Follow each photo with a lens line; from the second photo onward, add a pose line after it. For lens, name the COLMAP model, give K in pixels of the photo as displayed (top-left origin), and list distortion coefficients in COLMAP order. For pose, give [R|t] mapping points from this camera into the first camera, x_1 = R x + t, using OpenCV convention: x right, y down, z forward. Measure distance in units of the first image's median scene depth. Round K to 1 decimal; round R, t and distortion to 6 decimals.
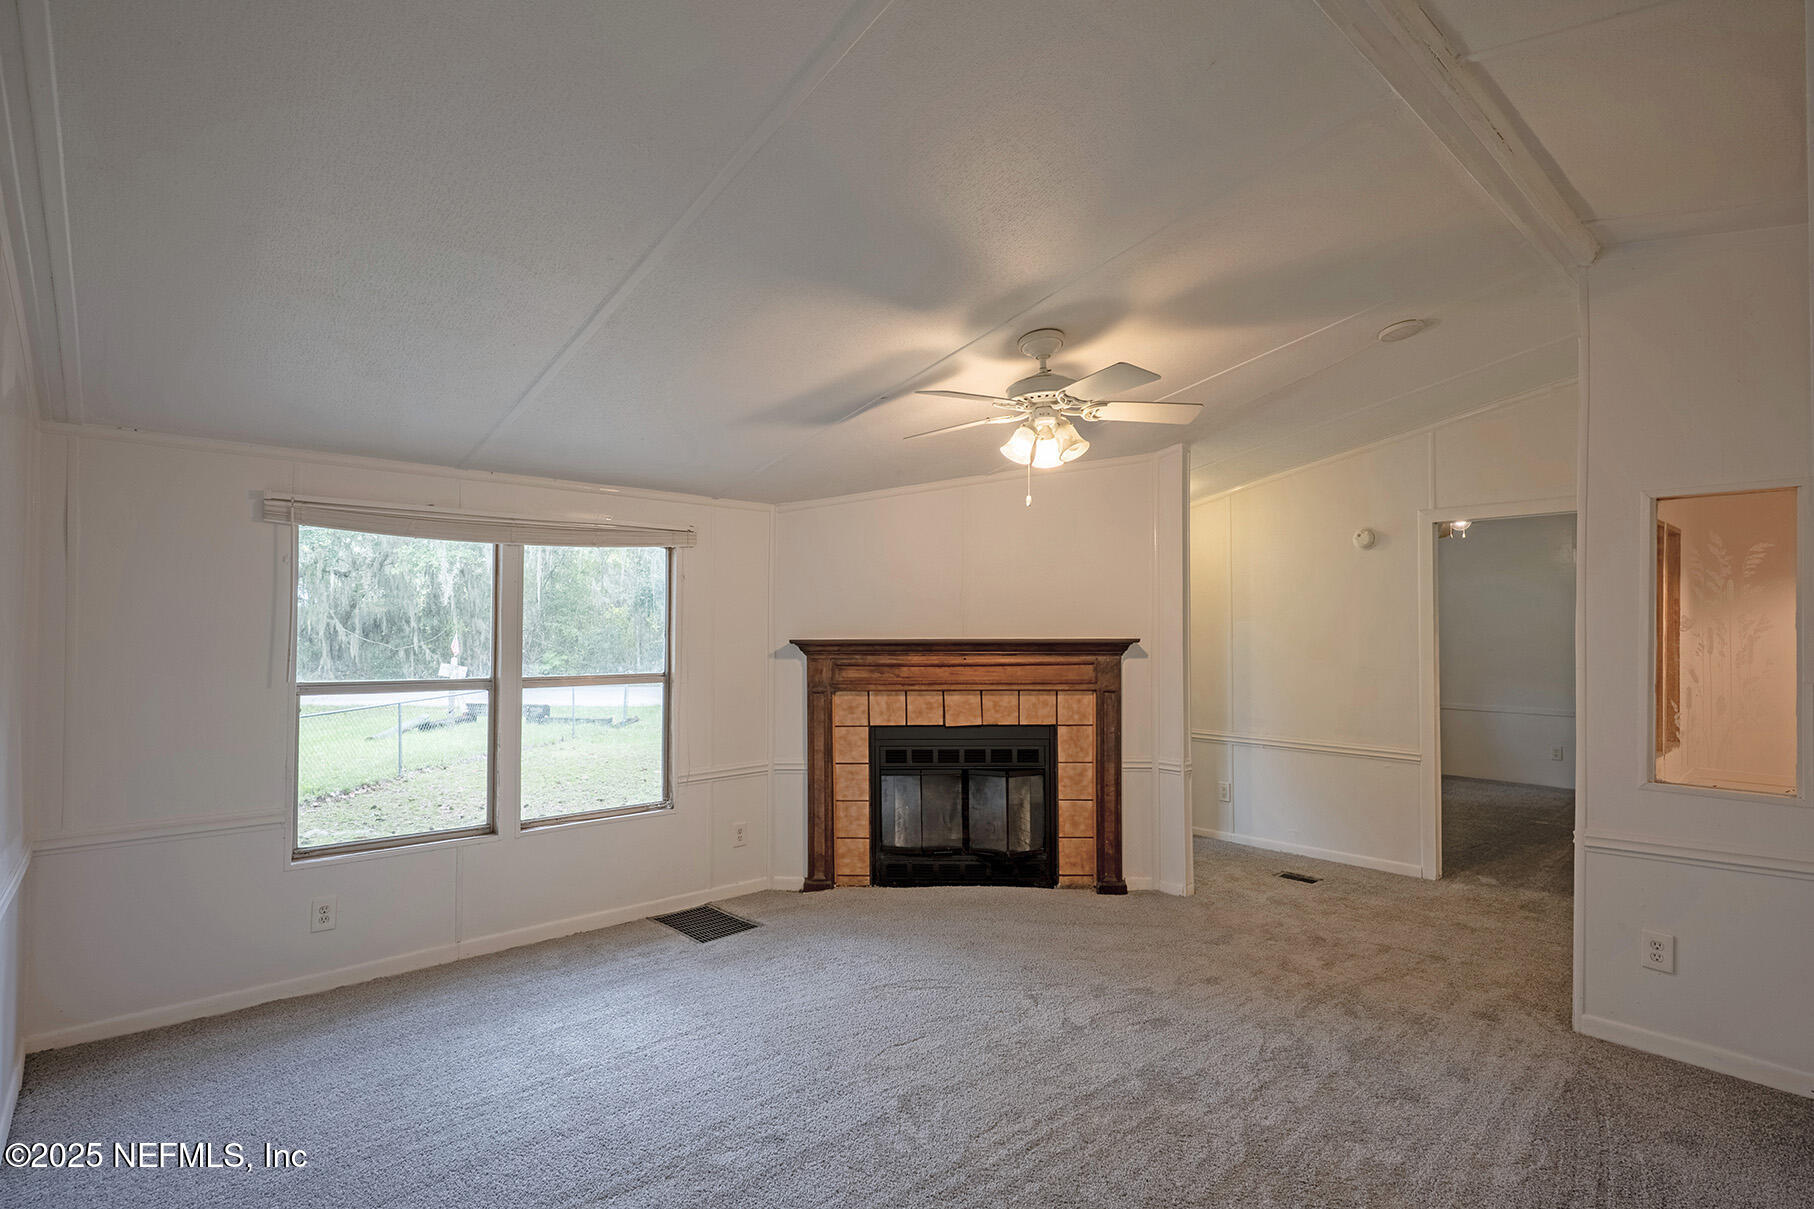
lens RADIAL K [[867.3, 0, 907.0], [0, 867.3, 604.5], [0, 0, 1]] dist [-0.000274, 0.000927]
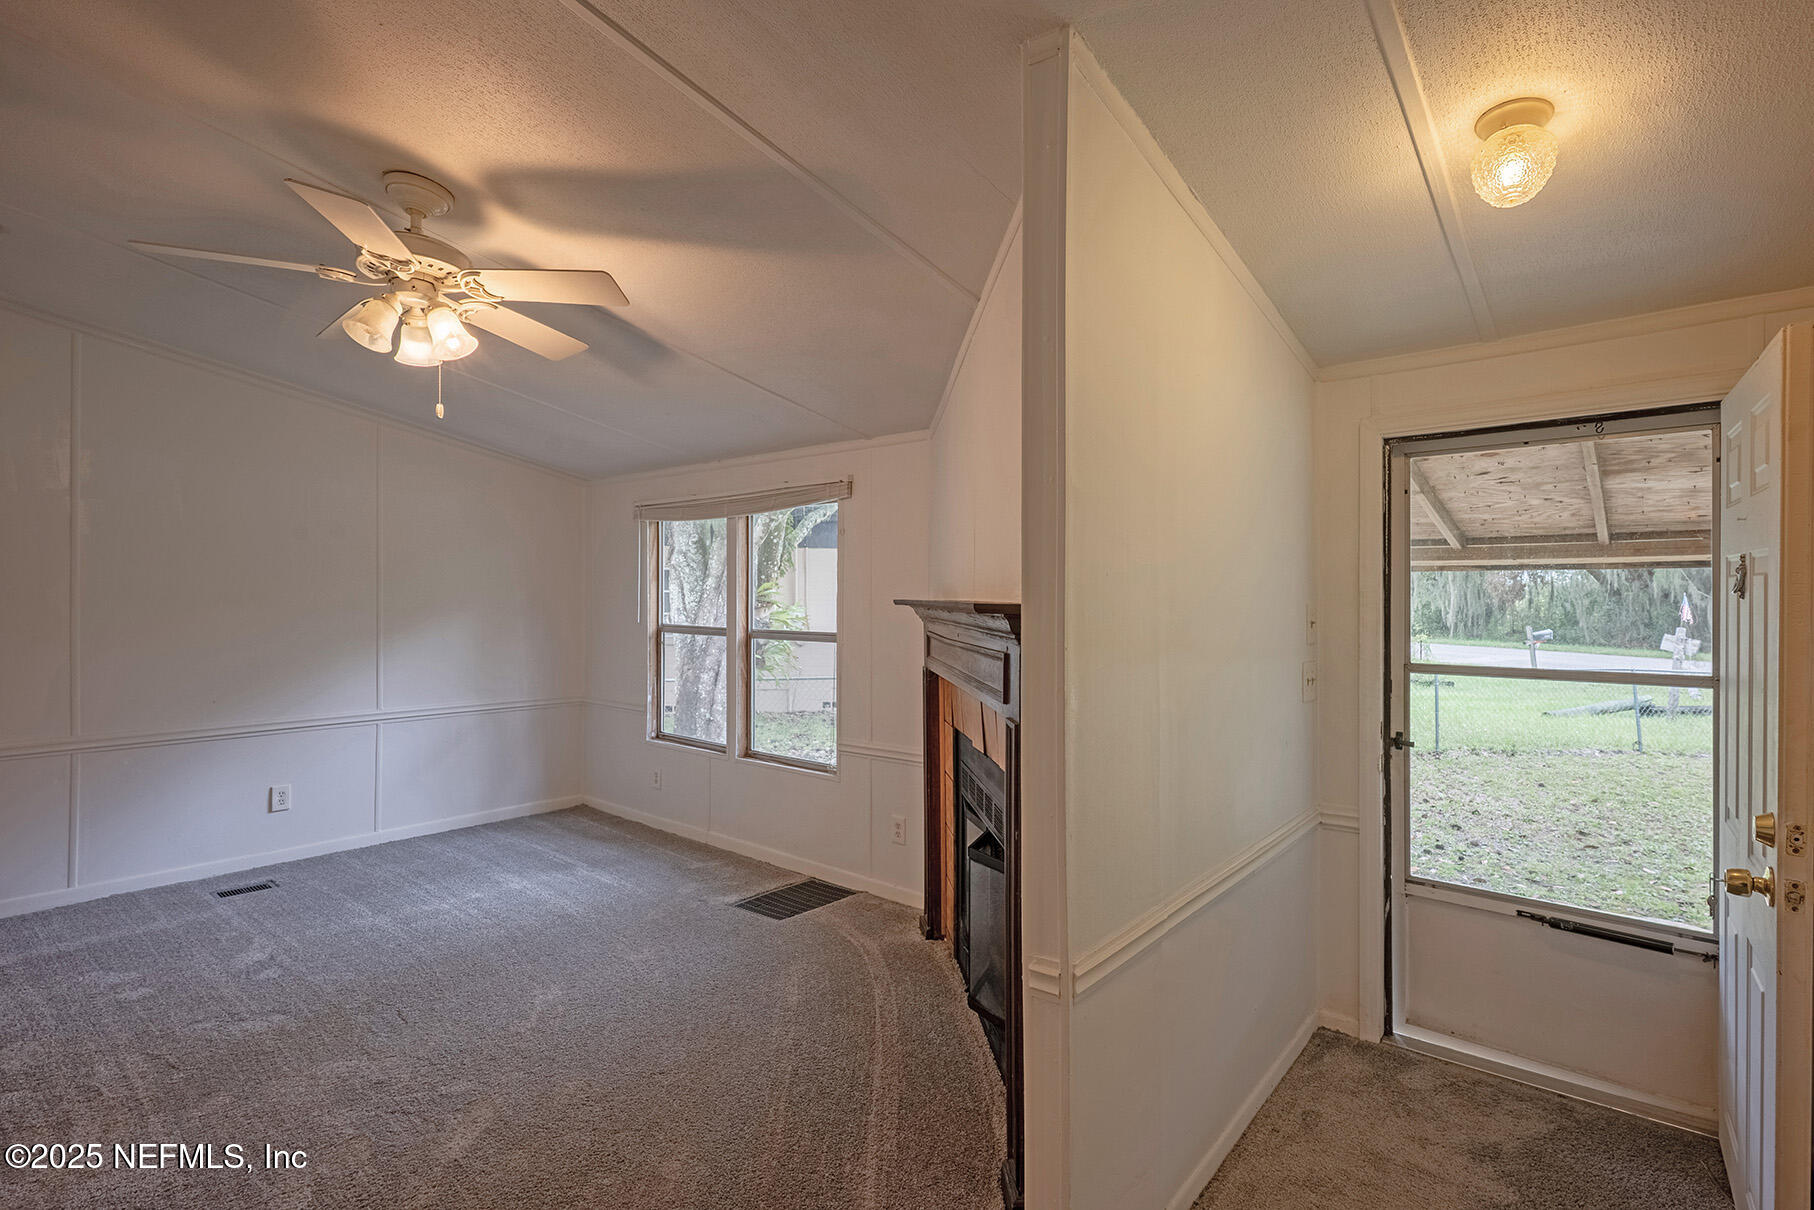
lens RADIAL K [[867.3, 0, 907.0], [0, 867.3, 605.0], [0, 0, 1]] dist [-0.000274, 0.000927]
pose [[0.134215, 0.008157, -0.990919, 0.642291], [0.032084, 0.999406, 0.012572, 0.036410], [0.990433, -0.033480, 0.133873, 0.902690]]
